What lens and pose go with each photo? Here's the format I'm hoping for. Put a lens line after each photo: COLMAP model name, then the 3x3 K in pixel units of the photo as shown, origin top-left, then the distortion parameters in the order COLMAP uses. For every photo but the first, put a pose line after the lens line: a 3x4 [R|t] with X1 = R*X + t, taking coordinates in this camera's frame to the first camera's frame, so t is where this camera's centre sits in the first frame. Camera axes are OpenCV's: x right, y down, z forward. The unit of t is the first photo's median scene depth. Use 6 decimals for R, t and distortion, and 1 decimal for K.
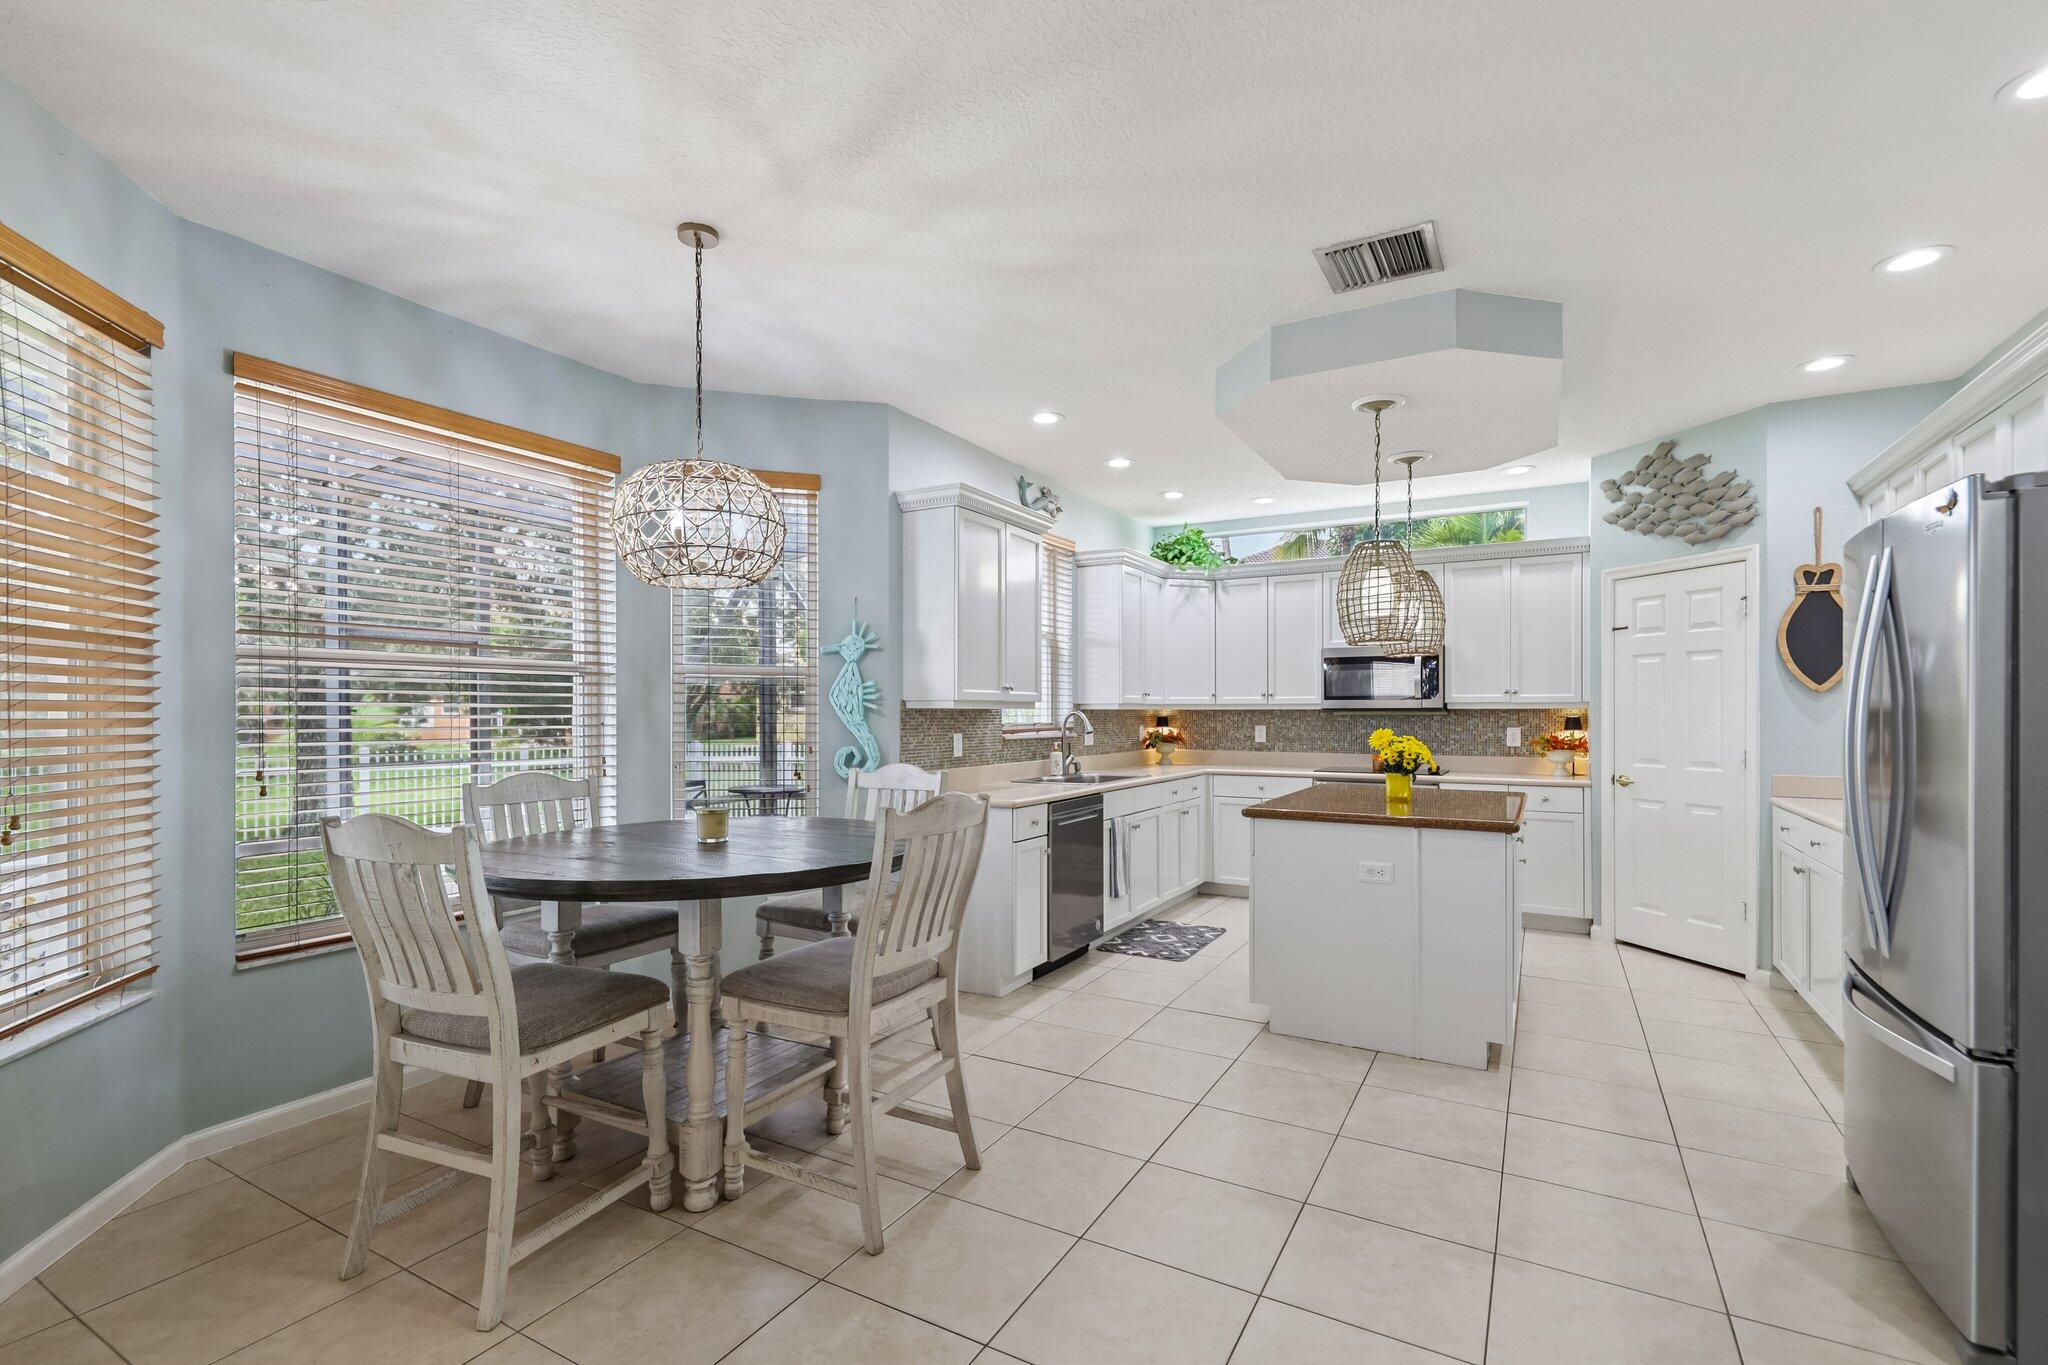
lens RADIAL K [[916.9, 0, 1022.3], [0, 916.9, 701.4], [0, 0, 1]] dist [0.004291, -0.000031]
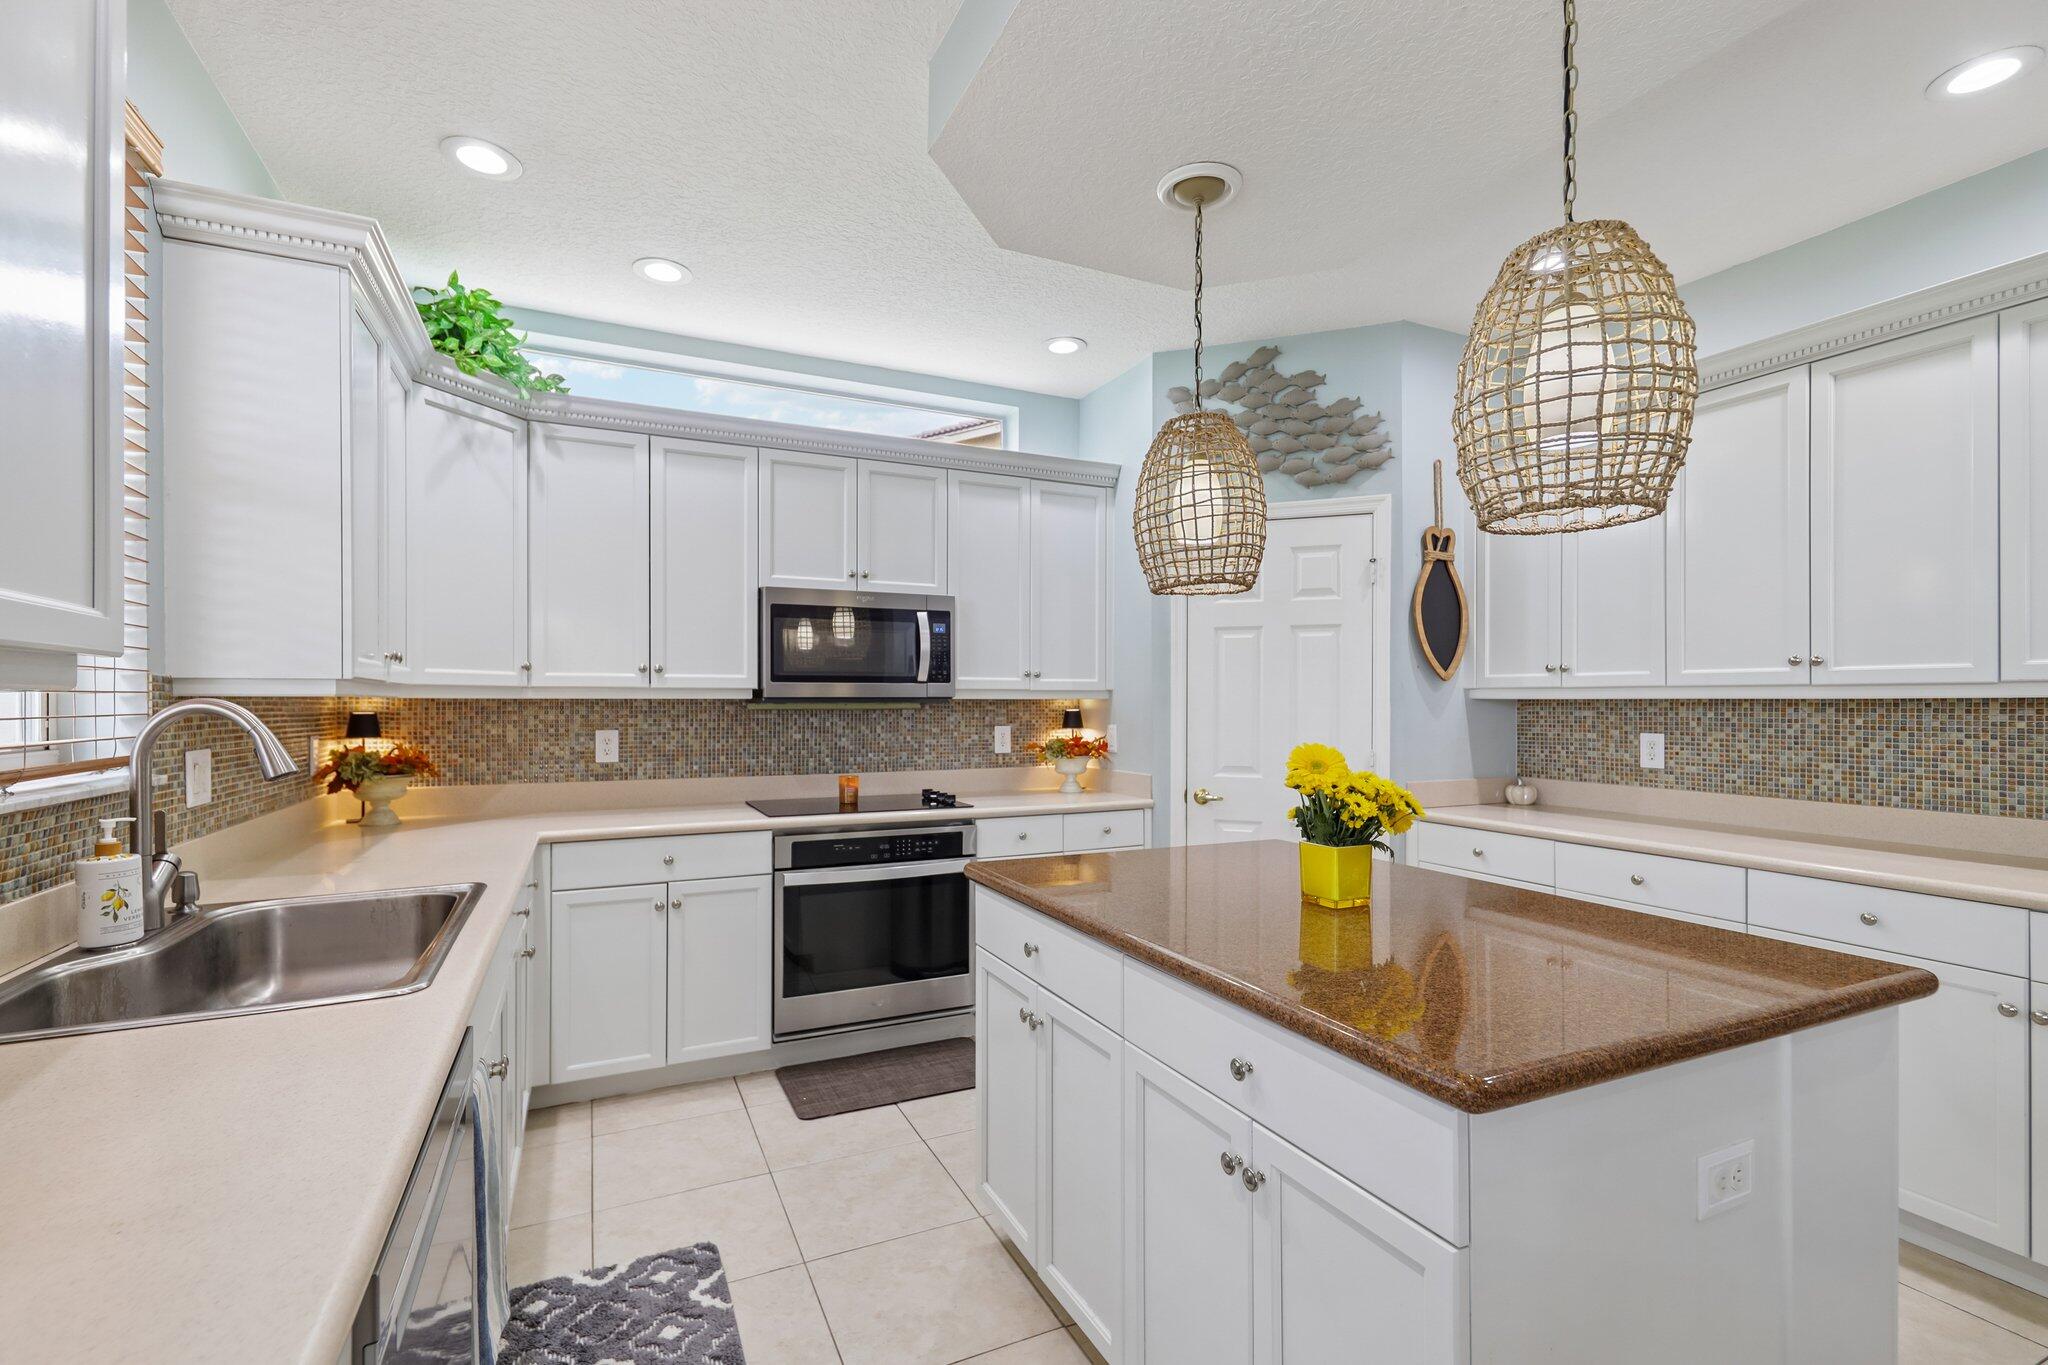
lens RADIAL K [[916.9, 0, 1022.7], [0, 916.9, 700.5], [0, 0, 1]] dist [0.004291, -0.000031]
pose [[0.580895, 0.002984, 0.813973, -0.025695], [-0.010255, 0.999941, 0.003653, 0.006487], [-0.813914, -0.010469, 0.580891, 0.610082]]
